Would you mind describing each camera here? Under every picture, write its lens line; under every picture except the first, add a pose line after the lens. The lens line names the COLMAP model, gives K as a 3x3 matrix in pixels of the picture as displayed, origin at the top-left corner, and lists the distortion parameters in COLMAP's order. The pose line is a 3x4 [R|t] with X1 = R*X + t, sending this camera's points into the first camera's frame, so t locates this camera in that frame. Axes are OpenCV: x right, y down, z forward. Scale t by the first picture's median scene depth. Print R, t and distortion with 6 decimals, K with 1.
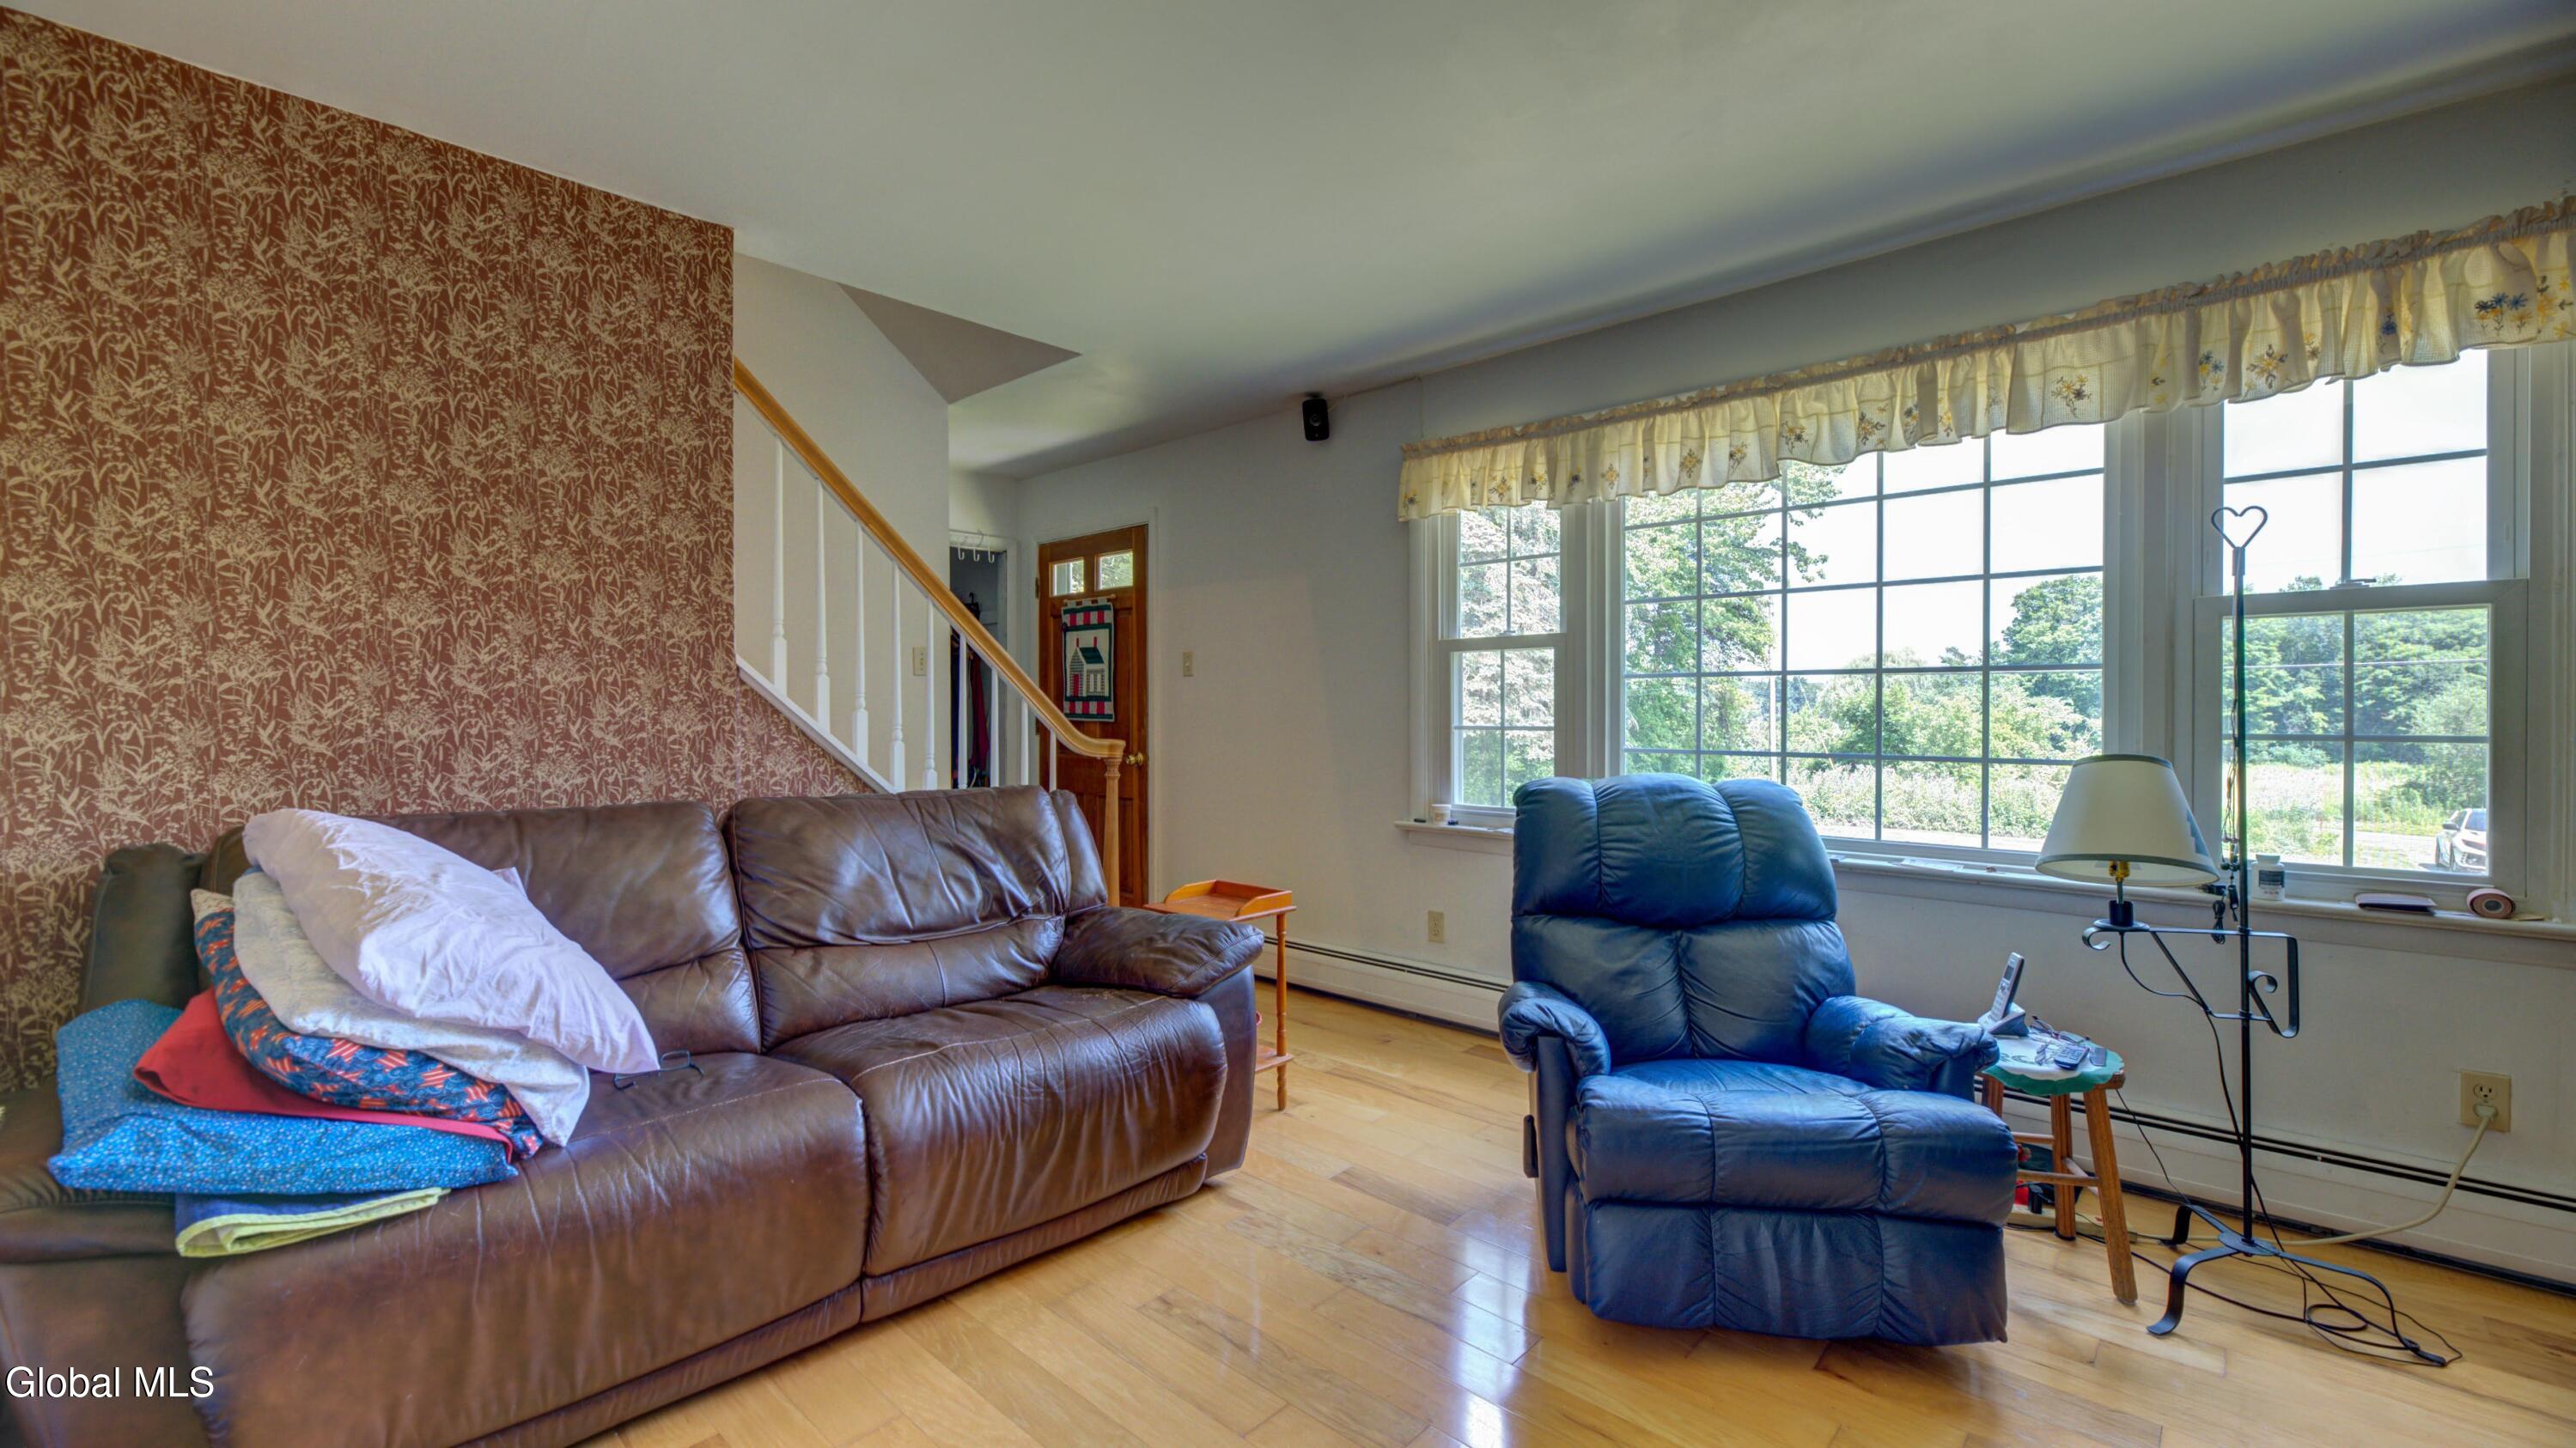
lens RADIAL K [[1052.1, 0, 1296.5], [0, 1052.1, 727.8], [0, 0, 1]] dist [-0.002204, 0.000072]
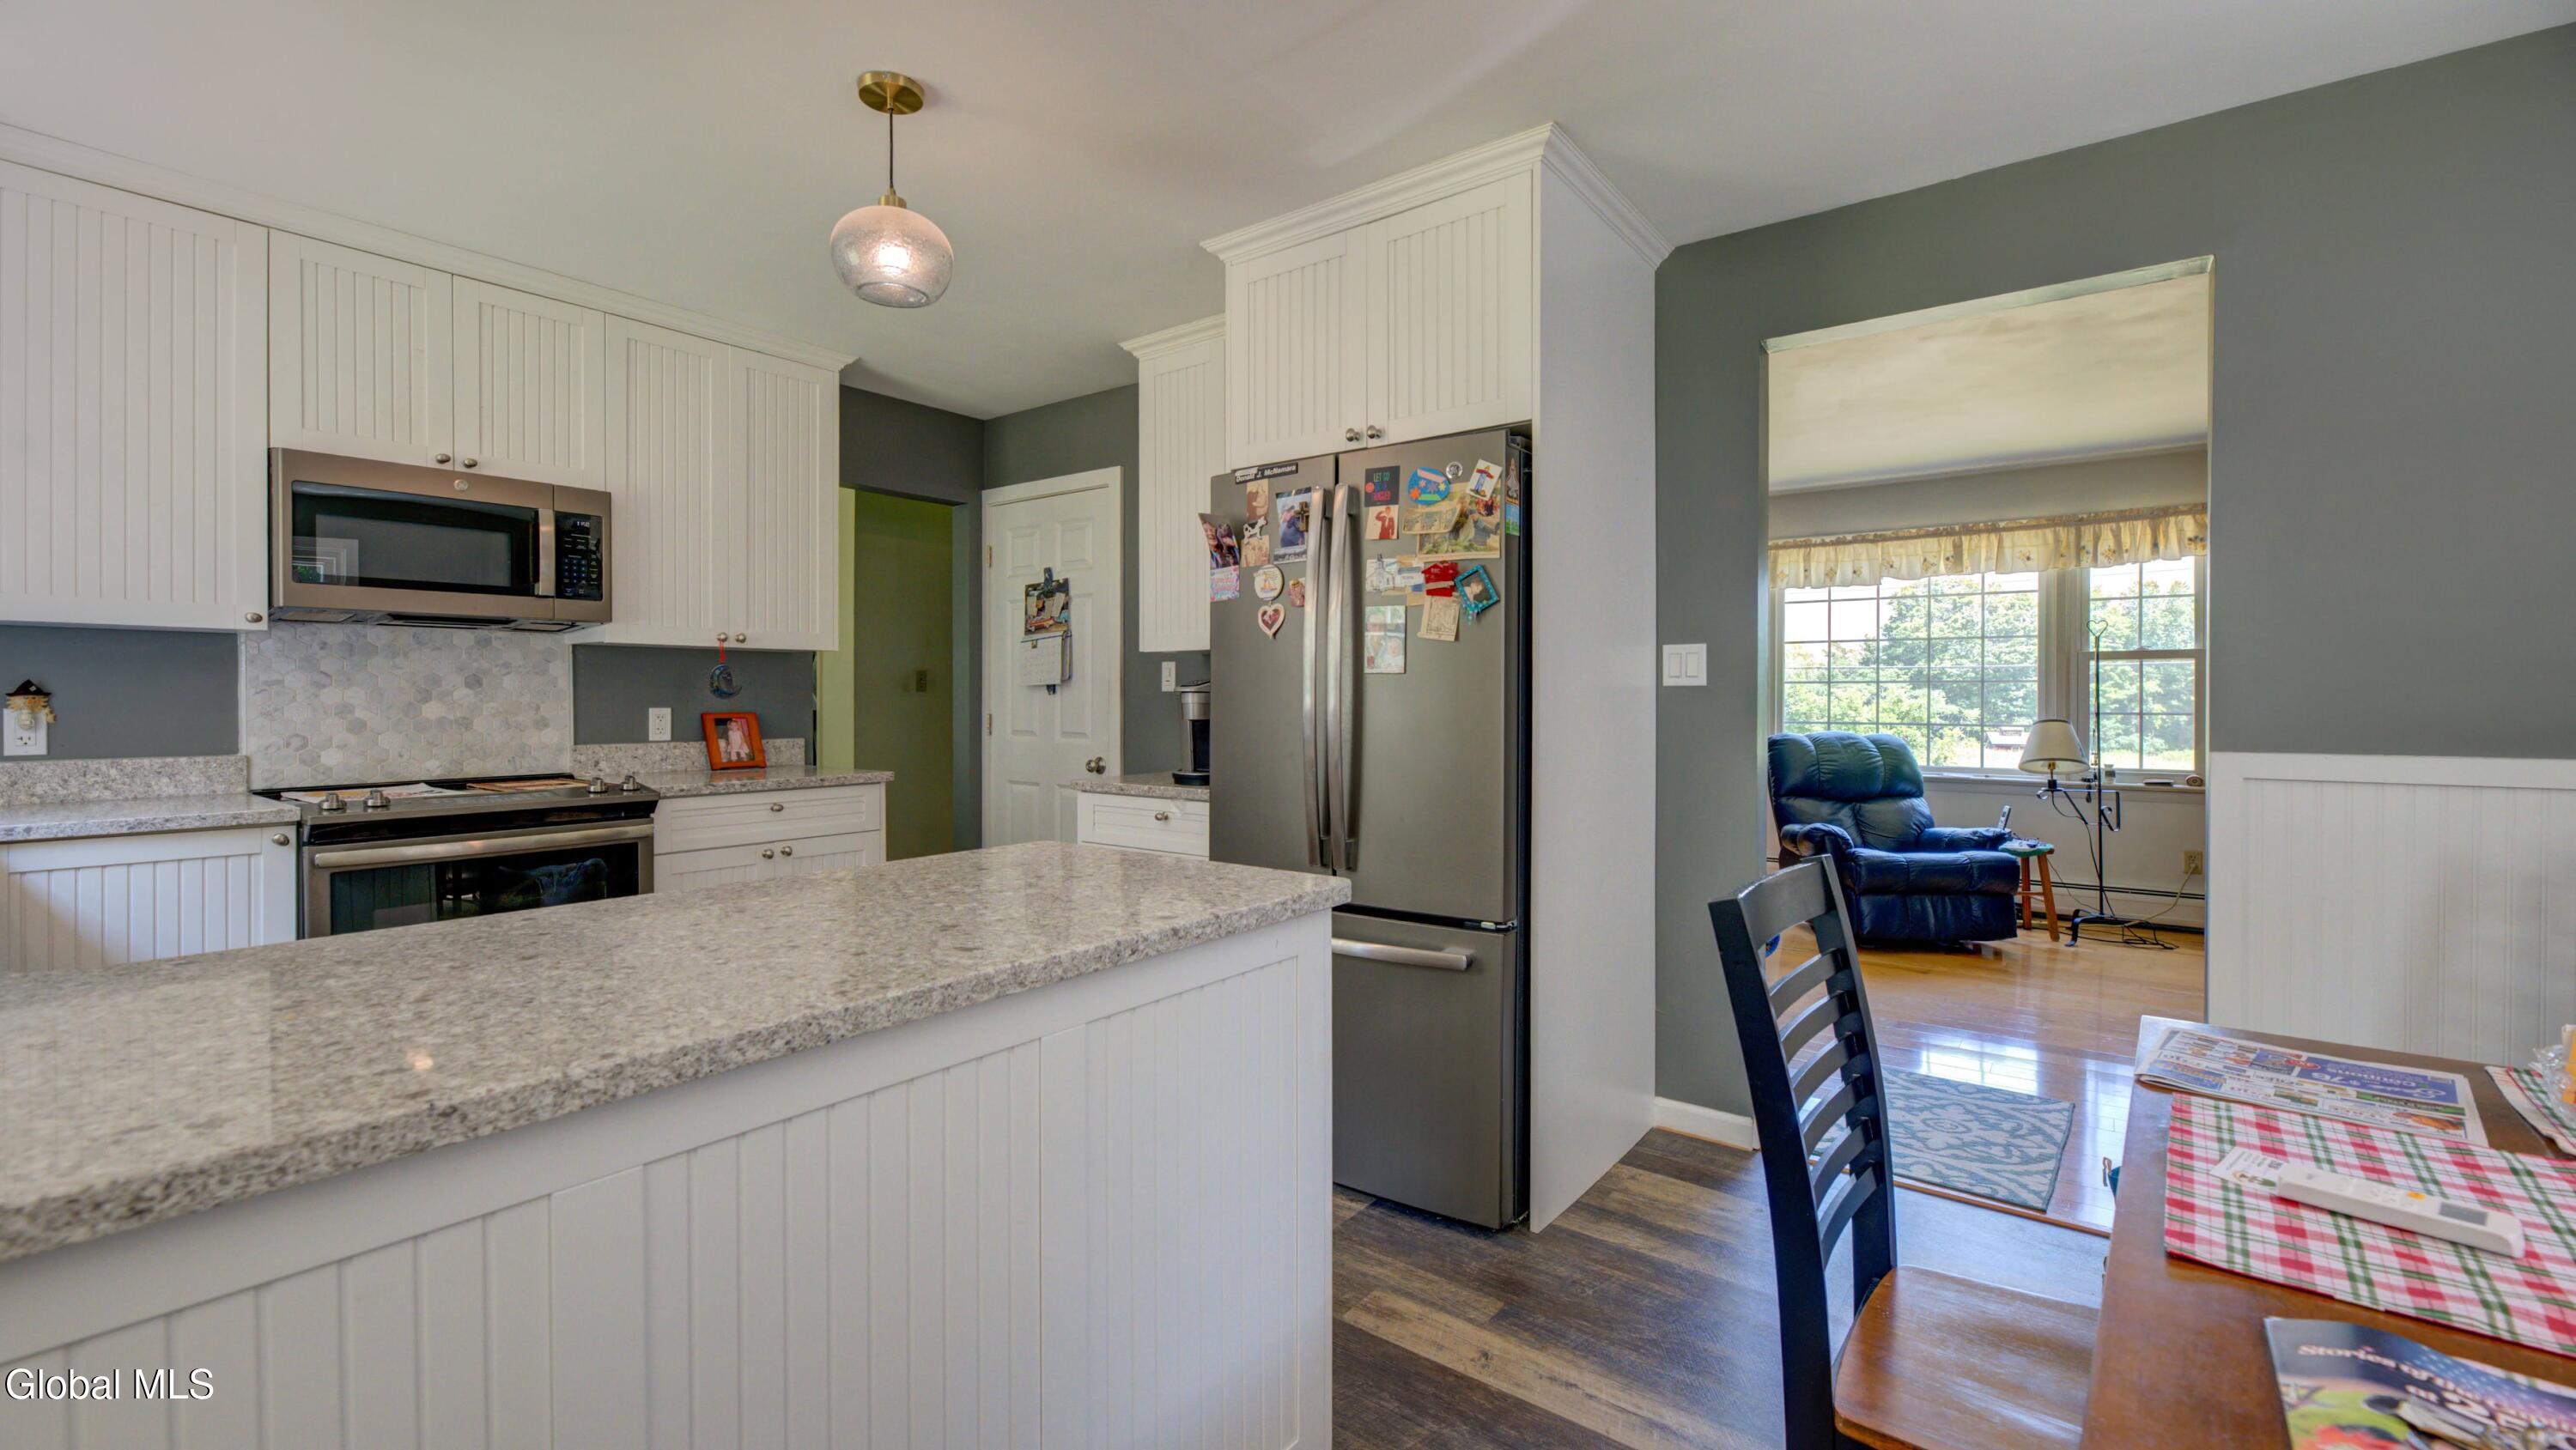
lens RADIAL K [[1052.0, 0, 1281.6], [0, 1052.0, 708.3], [0, 0, 1]] dist [-0.002204, 0.000072]
pose [[0.997089, 0.004571, 0.076105, -1.003412], [-0.004061, 0.999968, -0.006854, 0.018547], [-0.076134, 0.006525, 0.997076, -1.098695]]
